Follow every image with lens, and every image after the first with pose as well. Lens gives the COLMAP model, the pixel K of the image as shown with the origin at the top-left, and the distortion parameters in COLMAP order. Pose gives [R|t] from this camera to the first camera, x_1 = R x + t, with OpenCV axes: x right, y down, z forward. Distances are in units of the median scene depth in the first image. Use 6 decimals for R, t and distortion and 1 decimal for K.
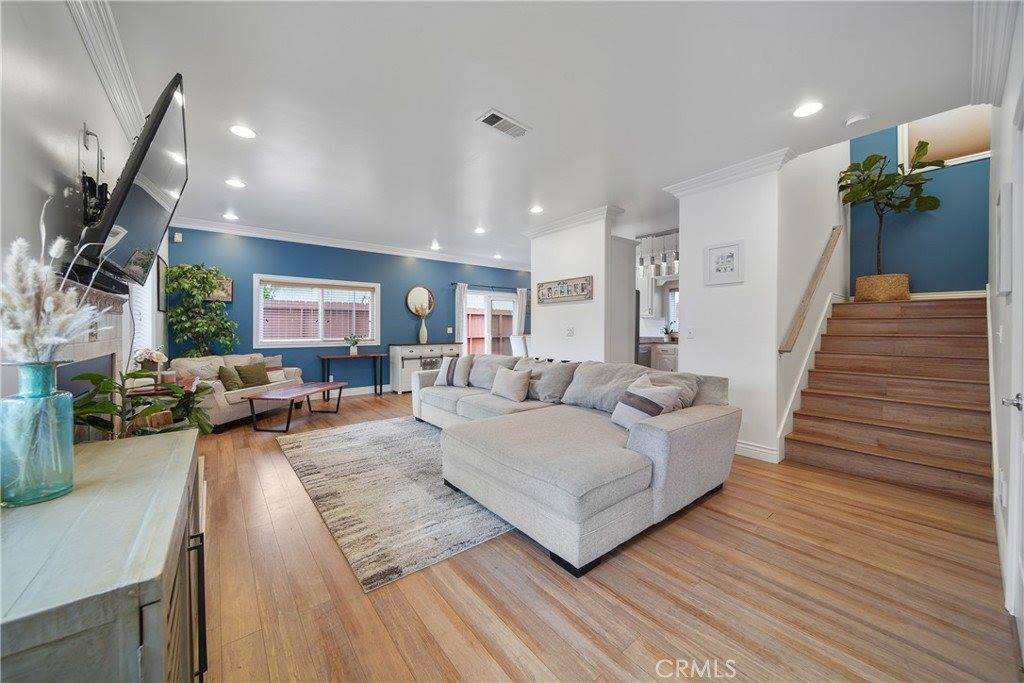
lens RADIAL K [[364.8, 0, 503.6], [0, 364.8, 328.6], [0, 0, 1]] dist [0.001948, -0.000388]
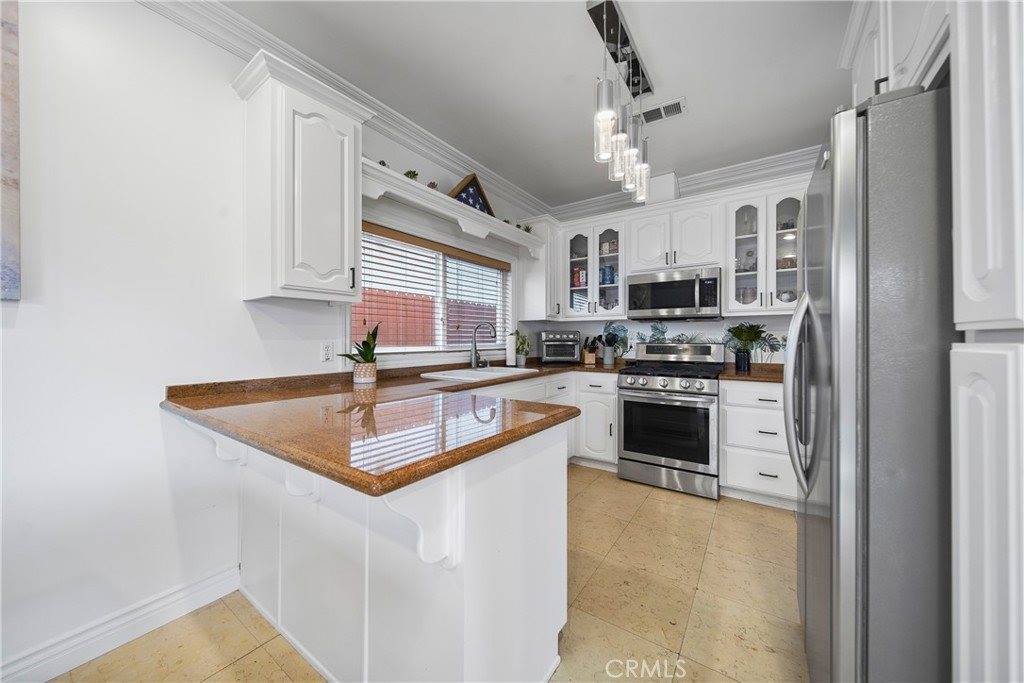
lens RADIAL K [[364.8, 0, 508.0], [0, 364.8, 331.6], [0, 0, 1]] dist [0.001948, -0.000388]
pose [[-0.289868, 0.019042, 0.956877, 0.153859], [0.003199, 0.999816, -0.018928, -0.005909], [-0.957061, -0.002426, -0.289876, 1.250852]]
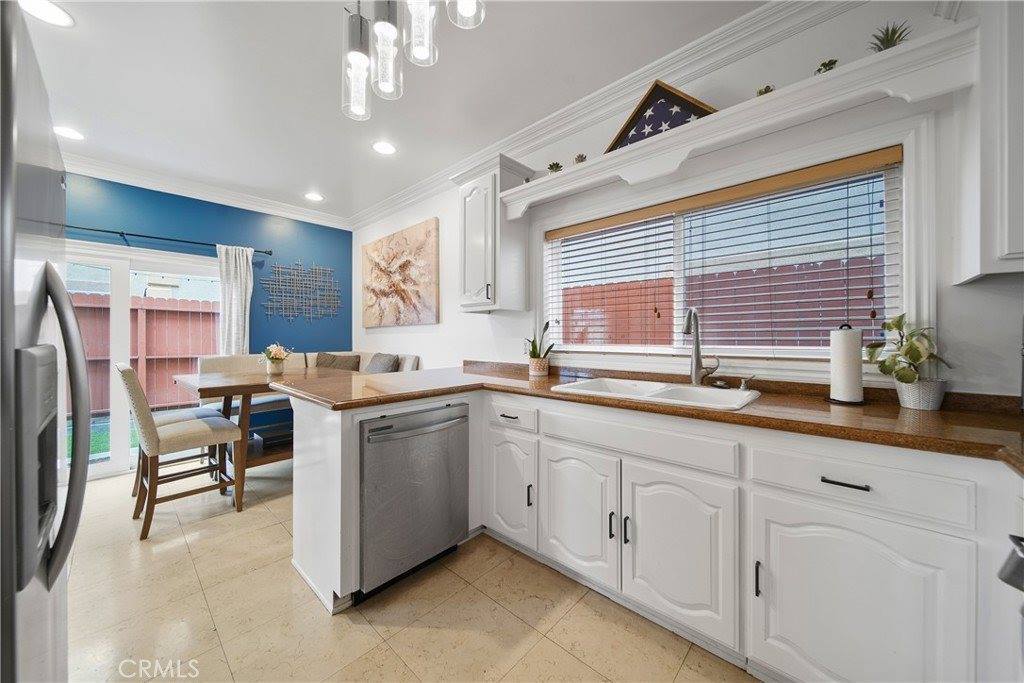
lens RADIAL K [[364.8, 0, 506.9], [0, 364.8, 333.1], [0, 0, 1]] dist [0.001948, -0.000388]
pose [[0.988963, 0.001144, 0.148161, 0.473524], [0.000973, 0.999898, -0.014221, -0.004888], [-0.148163, 0.014209, 0.988861, 0.841793]]
